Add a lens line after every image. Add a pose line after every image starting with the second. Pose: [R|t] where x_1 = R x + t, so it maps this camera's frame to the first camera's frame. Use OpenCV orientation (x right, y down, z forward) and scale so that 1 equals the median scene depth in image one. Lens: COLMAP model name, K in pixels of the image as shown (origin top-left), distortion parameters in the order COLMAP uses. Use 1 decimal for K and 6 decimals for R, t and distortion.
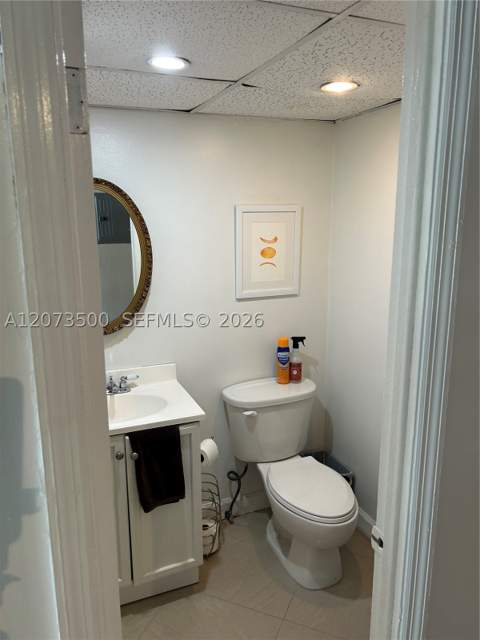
lens RADIAL K [[482.3, 0, 239.4], [0, 482.3, 318.4], [0, 0, 1]] dist [0.073902, -0.076926]
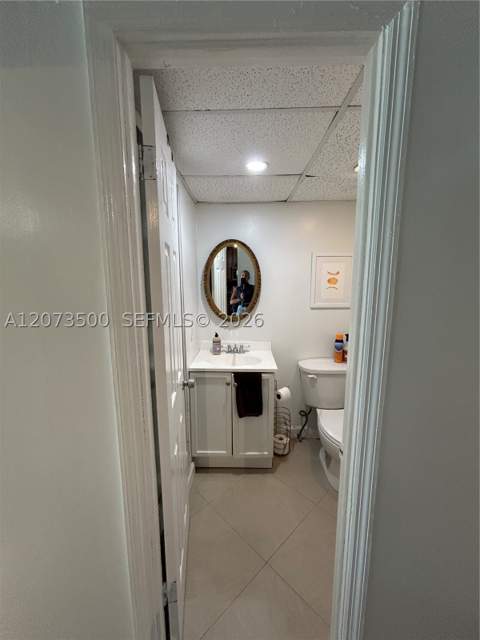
lens RADIAL K [[258.8, 0, 240.6], [0, 258.8, 319.0], [0, 0, 1]] dist [0.000669, 0.000427]
pose [[0.914535, 0.064177, -0.399384, 0.138586], [-0.086462, 0.995530, -0.038015, 0.055942], [0.395159, 0.069297, 0.915995, 0.078706]]
